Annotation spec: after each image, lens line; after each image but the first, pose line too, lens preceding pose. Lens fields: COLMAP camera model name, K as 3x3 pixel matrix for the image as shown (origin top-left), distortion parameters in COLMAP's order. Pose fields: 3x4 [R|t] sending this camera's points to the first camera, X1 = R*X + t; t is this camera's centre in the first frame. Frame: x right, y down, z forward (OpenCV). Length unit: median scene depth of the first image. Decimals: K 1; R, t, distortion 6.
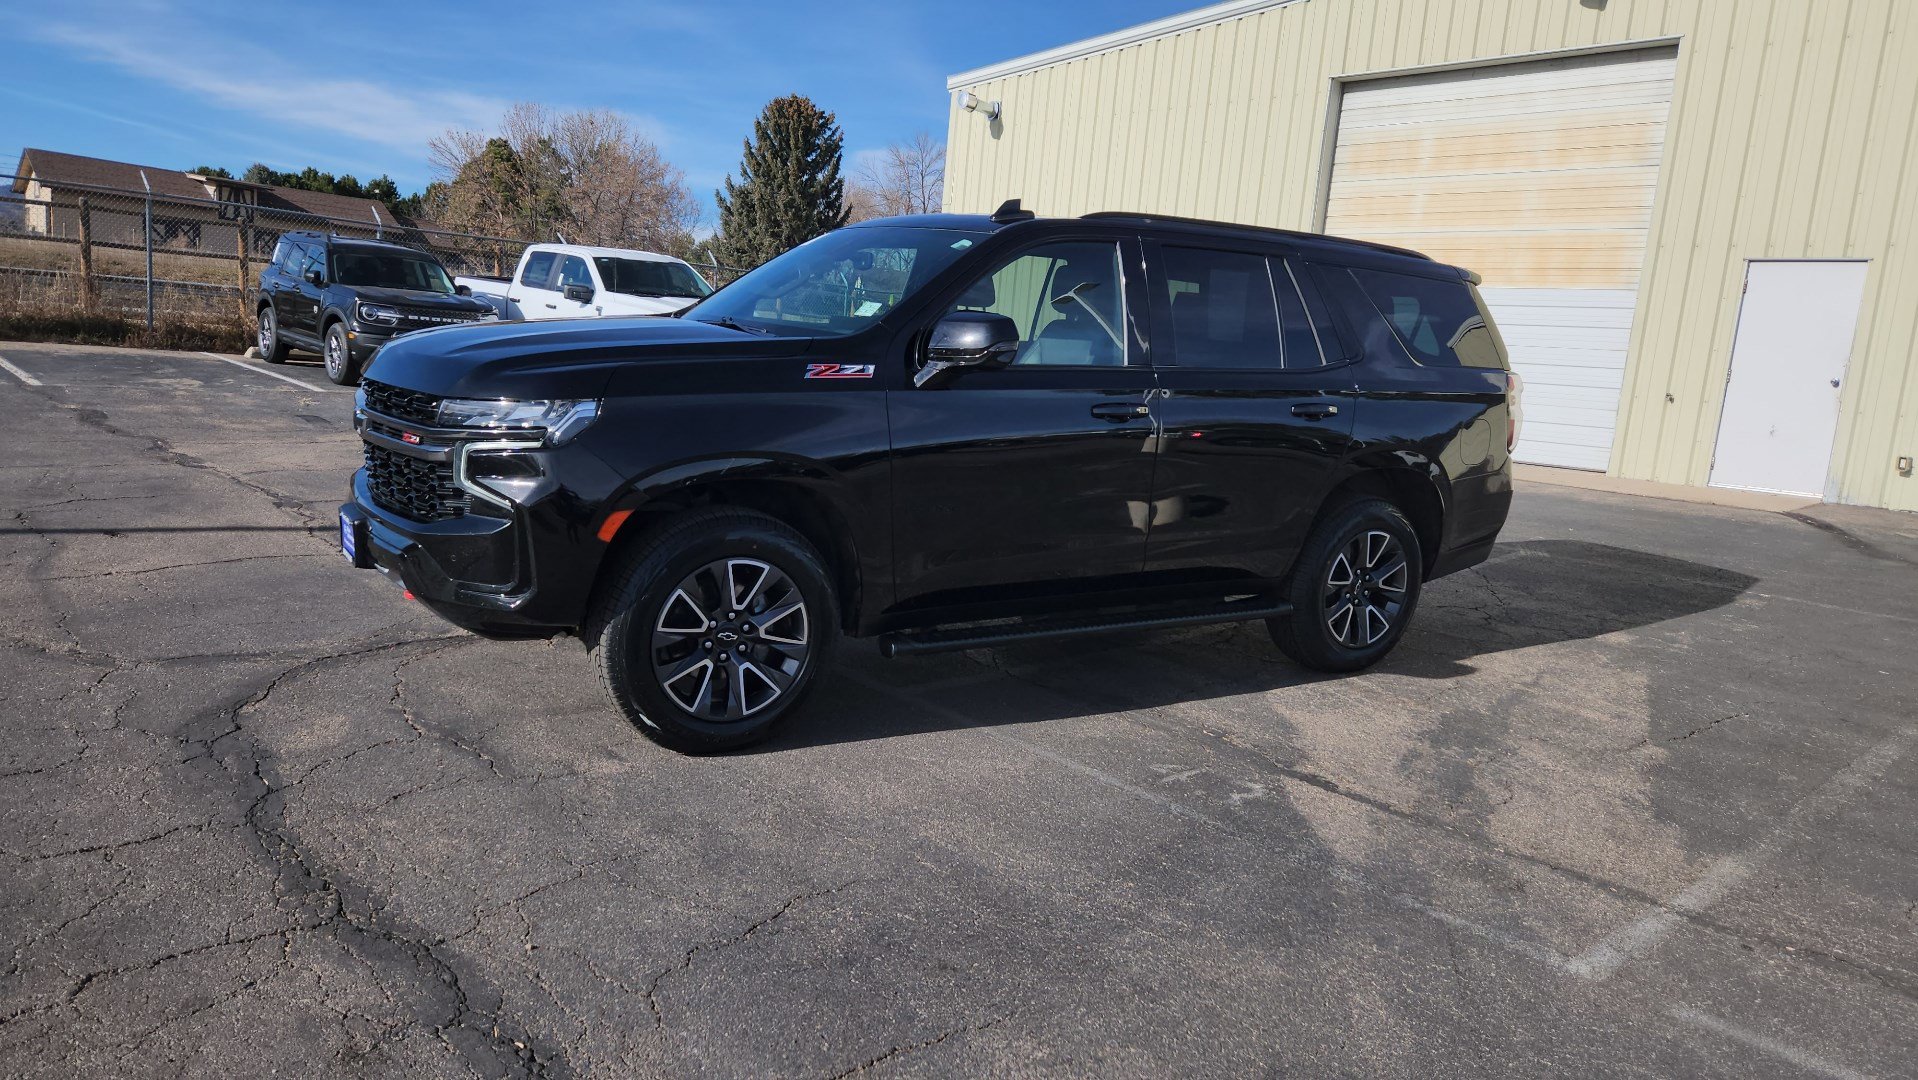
lens RADIAL K [[1277.9, 0, 937.6], [0, 1277.9, 527.7], [0, 0, 1]] dist [0.075189, -0.060011]
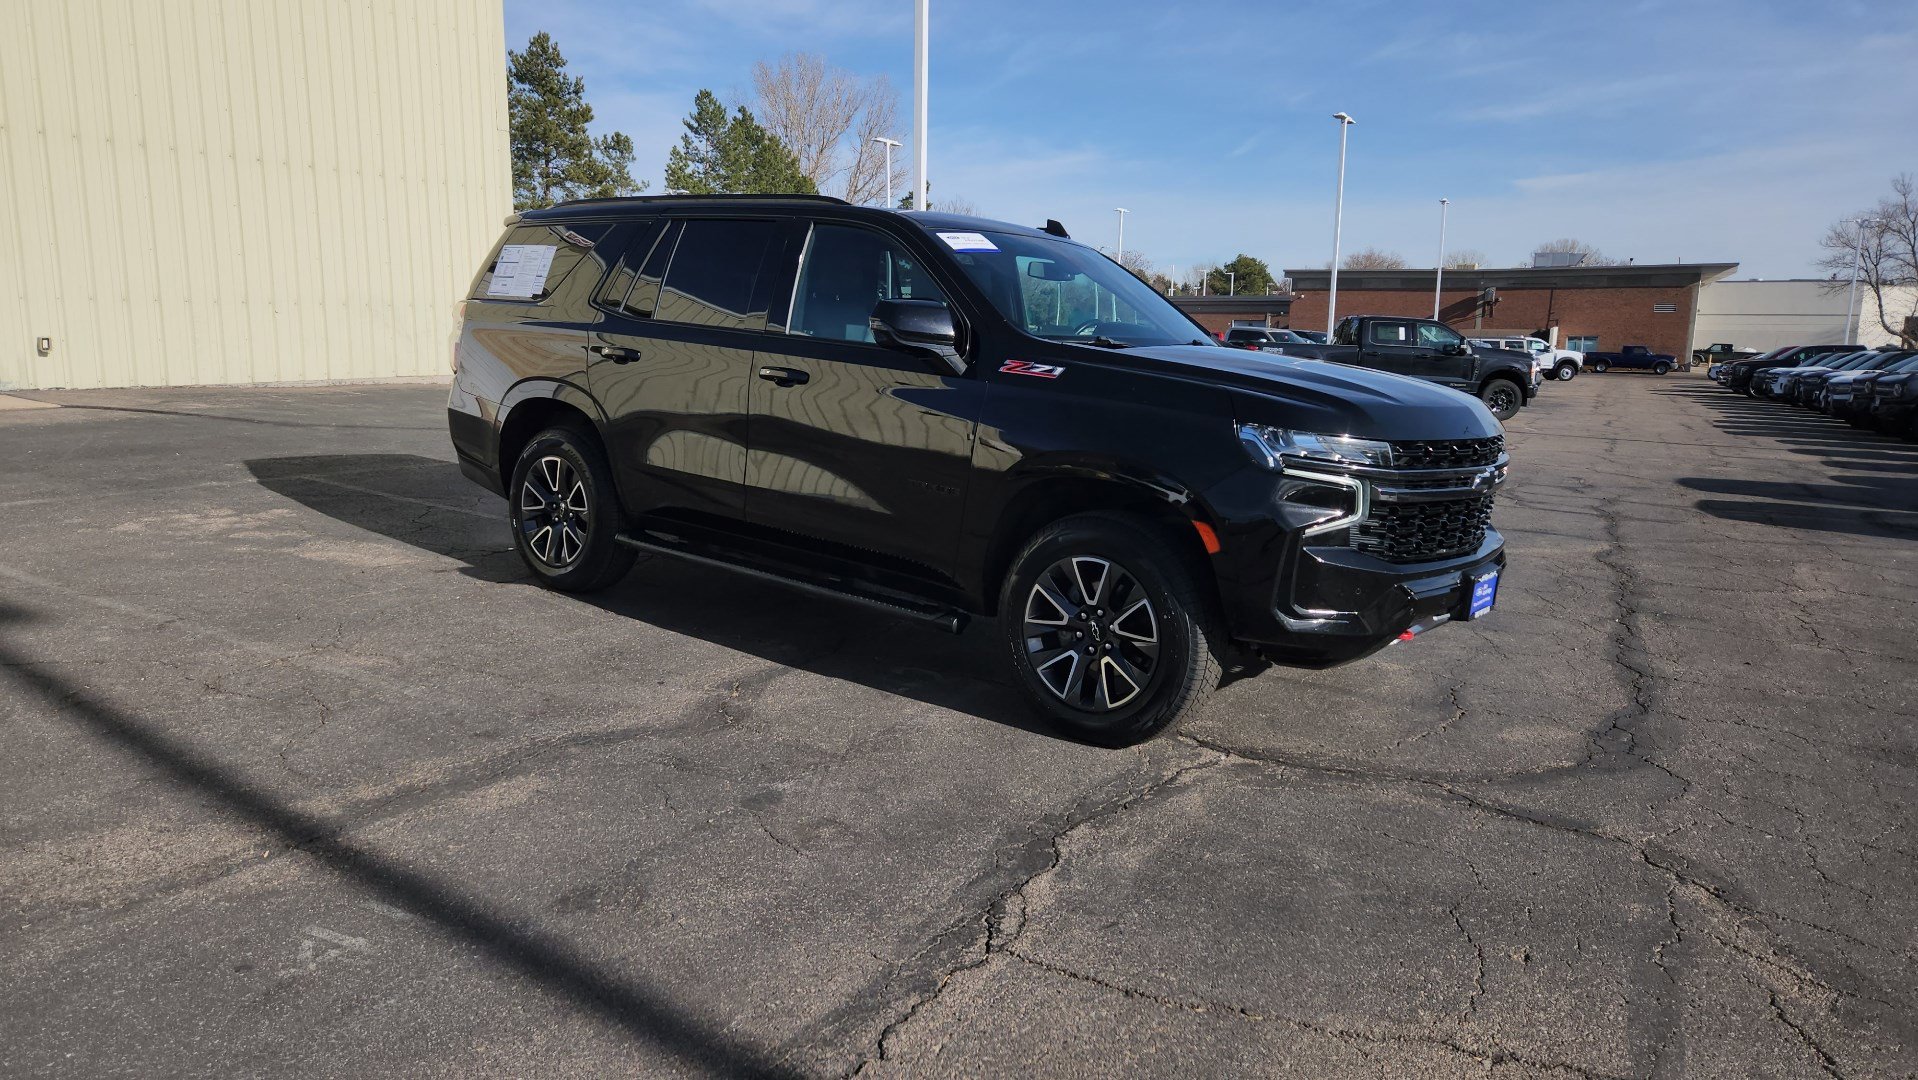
lens RADIAL K [[1277.9, 0, 927.7], [0, 1277.9, 530.8], [0, 0, 1]] dist [0.075189, -0.060011]
pose [[-0.321604, -0.242852, 0.915202, -1.252192], [0.083042, 0.955592, 0.282750, -0.371860], [-0.943226, 0.166933, -0.287155, 1.718908]]
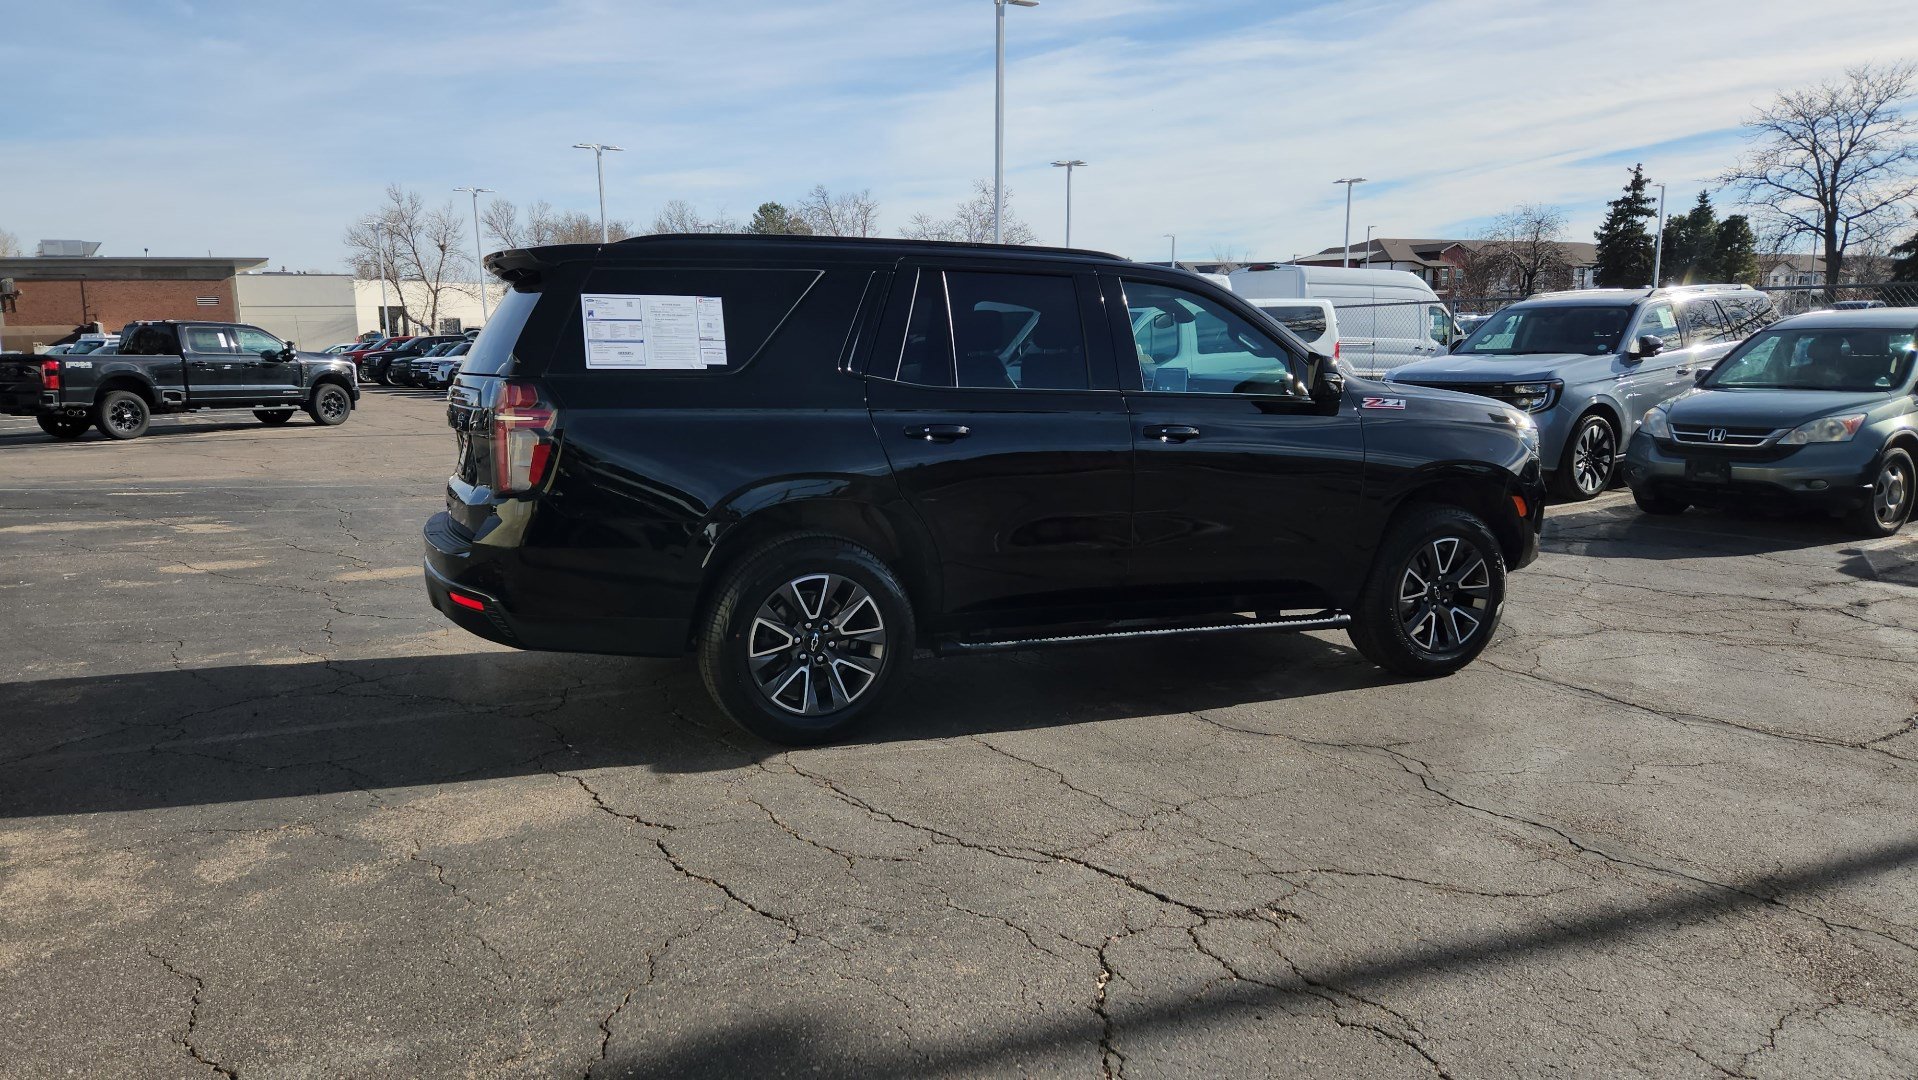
lens RADIAL K [[1277.9, 0, 934.7], [0, 1277.9, 550.5], [0, 0, 1]] dist [0.075189, -0.060011]
pose [[-0.985118, -0.101909, 0.138408, -0.040529], [-0.052364, 0.944934, 0.323046, -0.457382], [-0.163707, 0.310991, -0.936208, 2.681006]]
